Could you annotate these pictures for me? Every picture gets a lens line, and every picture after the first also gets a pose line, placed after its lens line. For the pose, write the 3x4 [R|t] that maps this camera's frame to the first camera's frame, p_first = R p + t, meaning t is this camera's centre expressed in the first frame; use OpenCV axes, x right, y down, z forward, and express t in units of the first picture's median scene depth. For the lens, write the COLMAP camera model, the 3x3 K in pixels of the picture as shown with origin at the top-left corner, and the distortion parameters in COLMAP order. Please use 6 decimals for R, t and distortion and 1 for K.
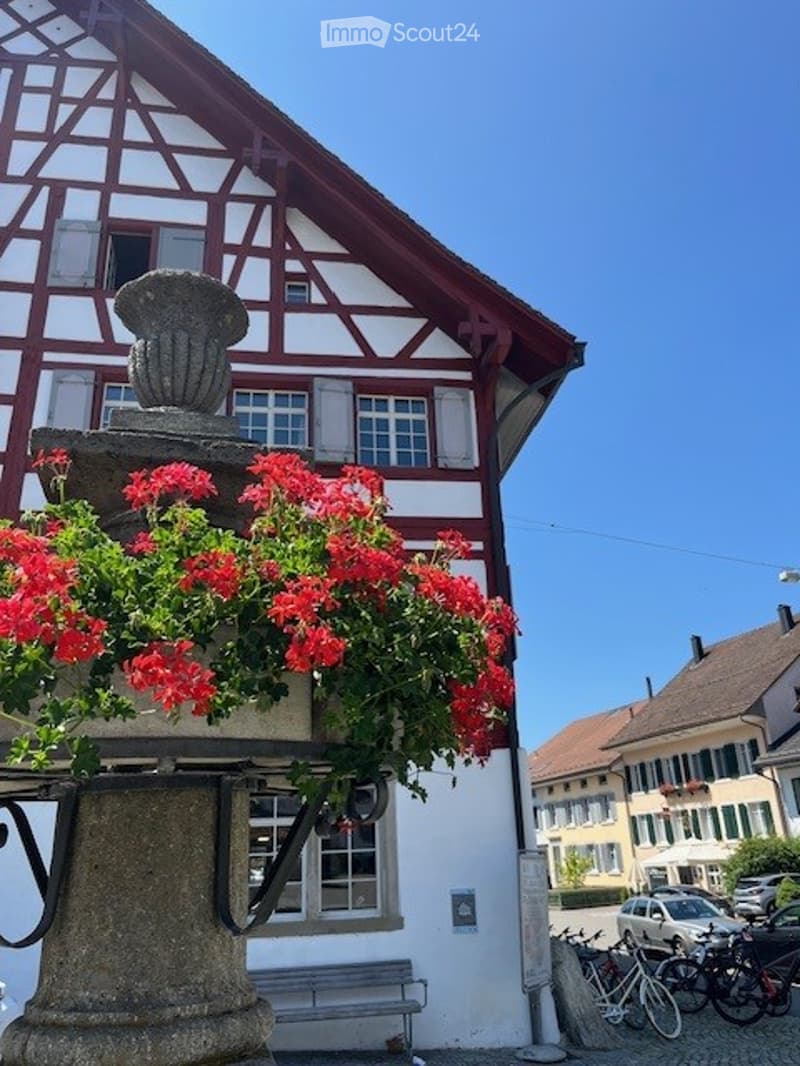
lens RADIAL K [[803.2, 0, 404.8], [0, 803.2, 538.9], [0, 0, 1]] dist [0.027413, -0.046794]
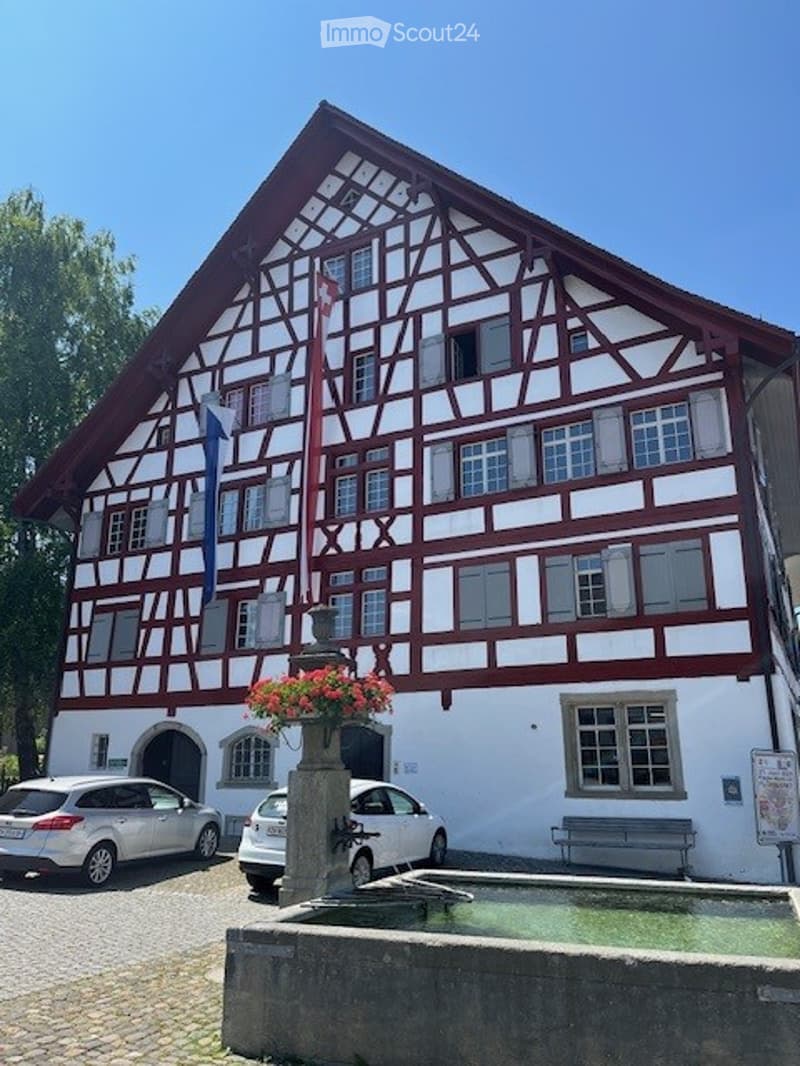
lens RADIAL K [[803.2, 0, 400.2], [0, 803.2, 530.2], [0, 0, 1]] dist [0.027413, -0.046794]
pose [[0.810021, -0.128404, -0.572170, 0.354330], [0.186841, 0.981392, 0.044272, -0.115986], [0.555838, -0.142766, 0.818940, -0.307308]]
